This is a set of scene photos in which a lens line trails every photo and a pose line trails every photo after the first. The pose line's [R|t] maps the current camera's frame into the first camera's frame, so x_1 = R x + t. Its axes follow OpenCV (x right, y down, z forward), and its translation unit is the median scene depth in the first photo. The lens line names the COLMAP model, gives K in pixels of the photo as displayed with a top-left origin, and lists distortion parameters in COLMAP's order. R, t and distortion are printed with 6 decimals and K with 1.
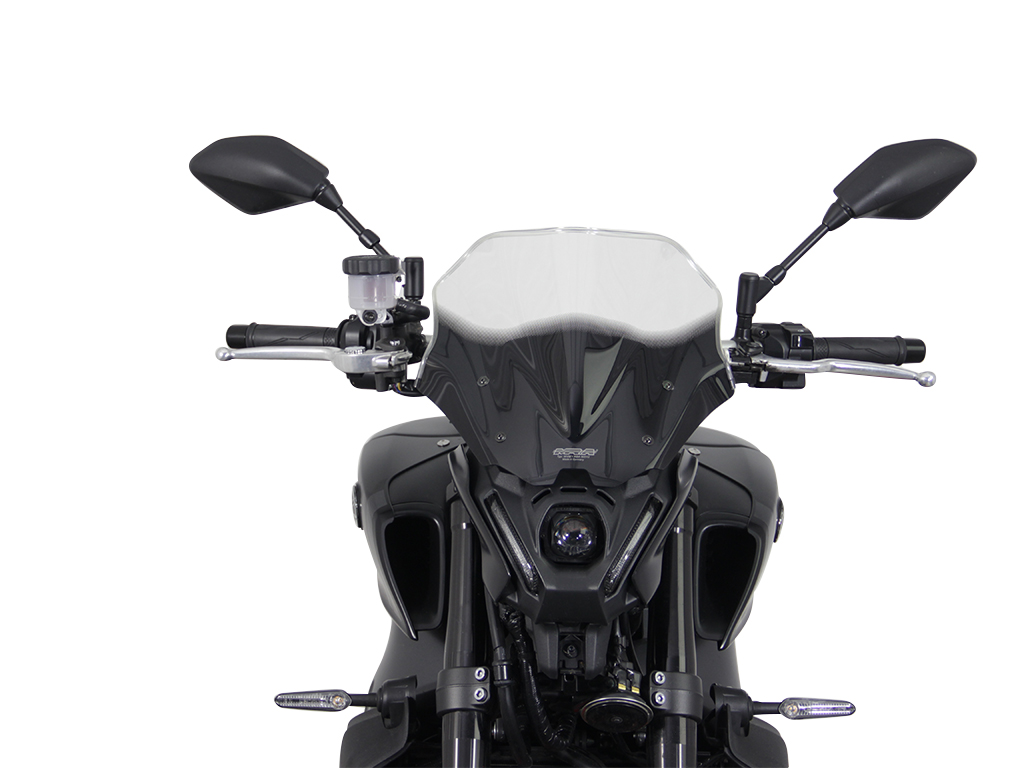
lens RADIAL K [[1356.9, 0, 512.0], [0, 1356.9, 384.0], [0, 0, 1]] dist [0.141705, -0.011328]
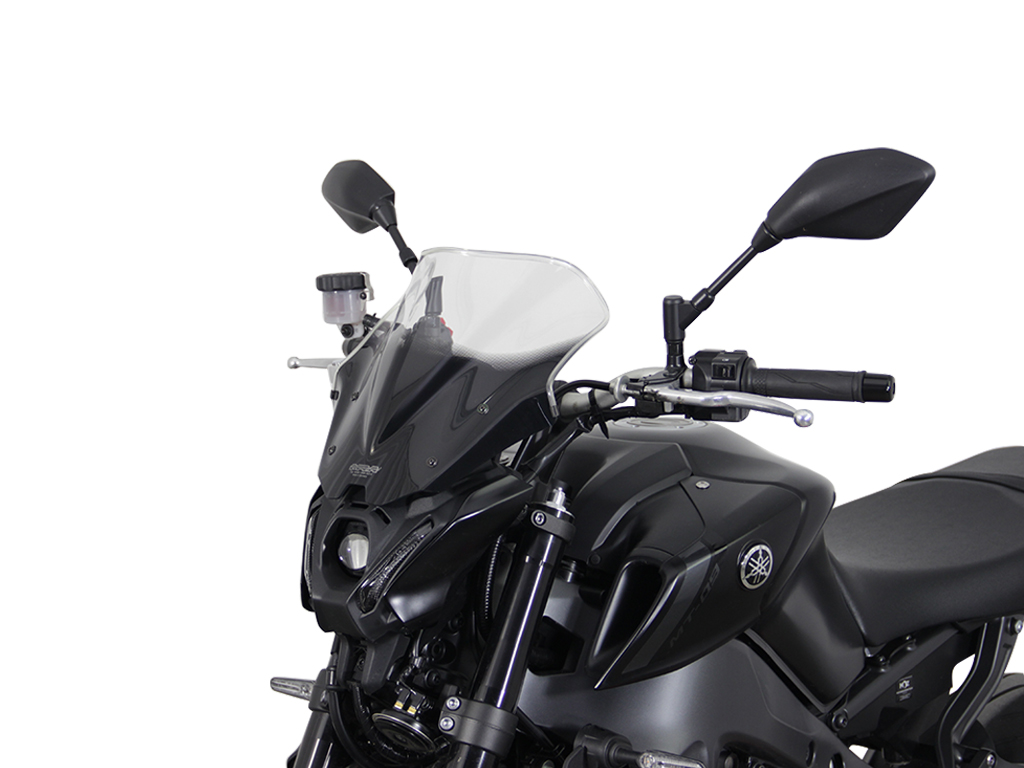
lens RADIAL K [[1357.4, 0, 510.9], [0, 1357.4, 408.8], [0, 0, 1]] dist [0.144656, -0.000771]
pose [[0.904143, 0.052327, -0.424013, 0.507926], [-0.050404, 0.998605, 0.015760, -0.014001], [0.424246, 0.007123, 0.905519, 0.111919]]
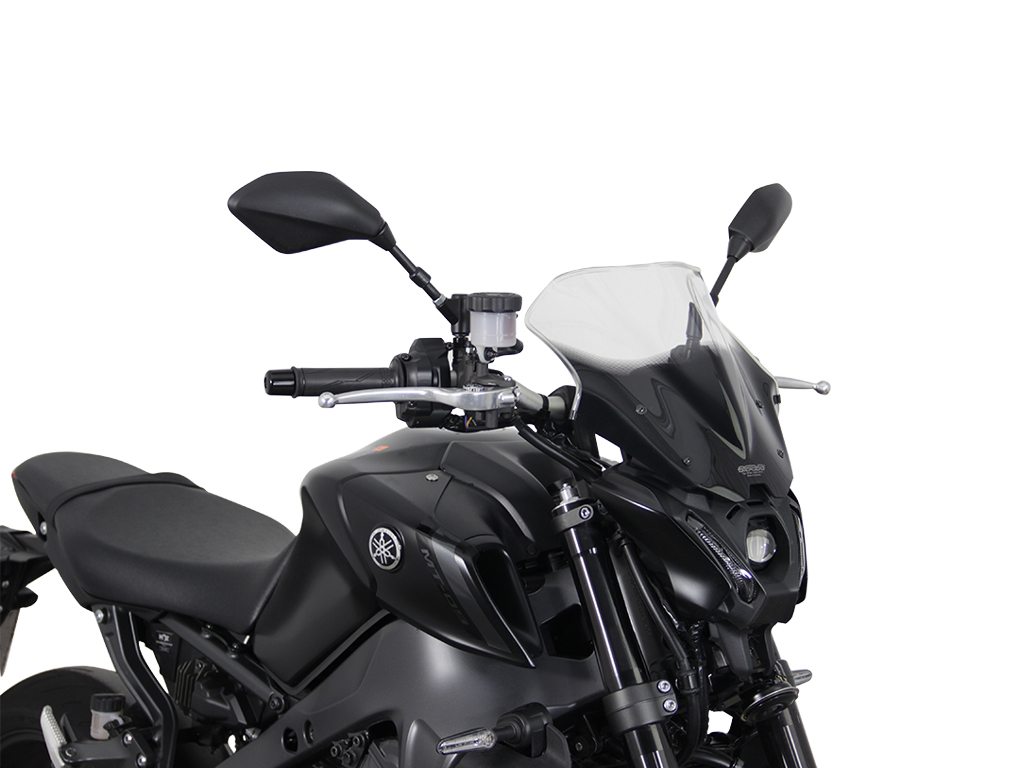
lens RADIAL K [[1356.9, 0, 512.0], [0, 1356.9, 384.0], [0, 0, 1]] dist [0.141705, -0.011328]
pose [[0.888729, -0.053006, 0.455358, -0.465332], [0.061642, 0.998090, -0.004124, -0.018785], [-0.454270, 0.031734, 0.890299, 0.082377]]
